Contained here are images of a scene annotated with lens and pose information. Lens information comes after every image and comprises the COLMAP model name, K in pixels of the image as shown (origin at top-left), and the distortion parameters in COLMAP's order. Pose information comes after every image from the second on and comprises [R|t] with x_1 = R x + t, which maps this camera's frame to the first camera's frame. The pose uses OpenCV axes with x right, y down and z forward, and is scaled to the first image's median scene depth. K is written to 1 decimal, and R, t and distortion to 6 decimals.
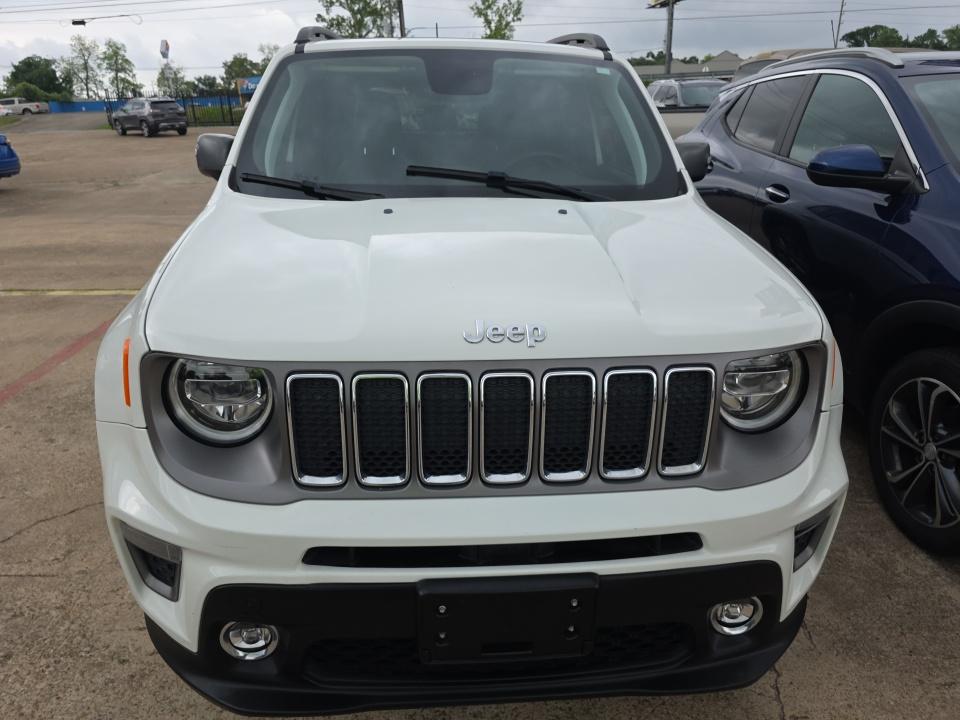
lens RADIAL K [[649.3, 0, 481.2], [0, 649.3, 359.5], [0, 0, 1]] dist [0.000599, 0.001455]
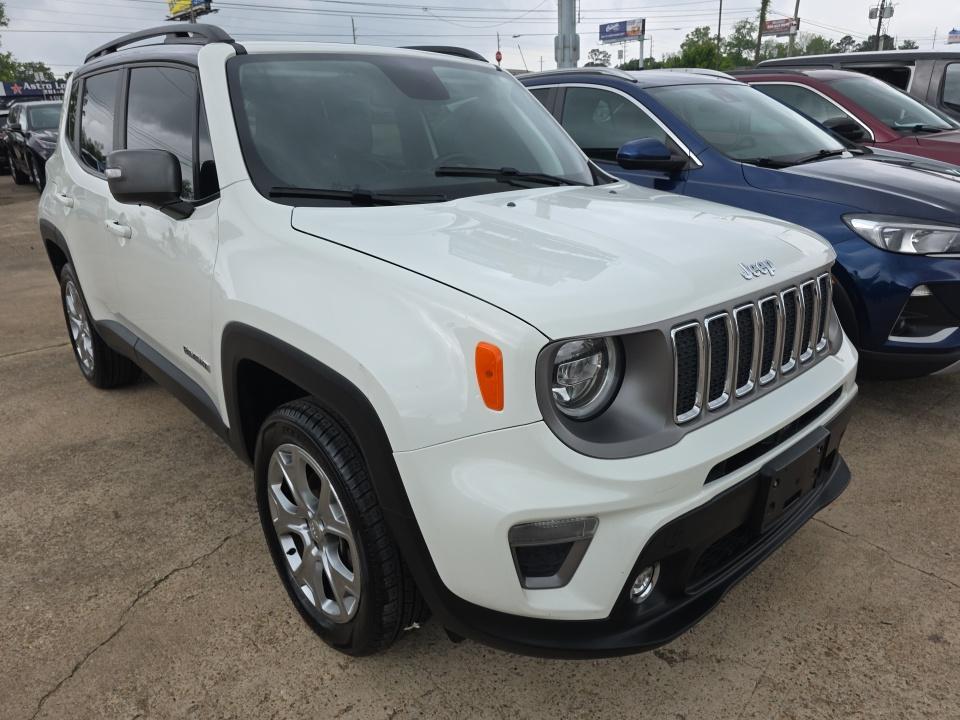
lens RADIAL K [[649.3, 0, 482.5], [0, 649.3, 361.9], [0, 0, 1]] dist [0.000599, 0.001455]
pose [[0.796477, -0.227624, 0.560190, -0.708270], [0.237645, 0.969728, 0.056149, -0.038375], [-0.556012, 0.088405, 0.826459, 0.131439]]
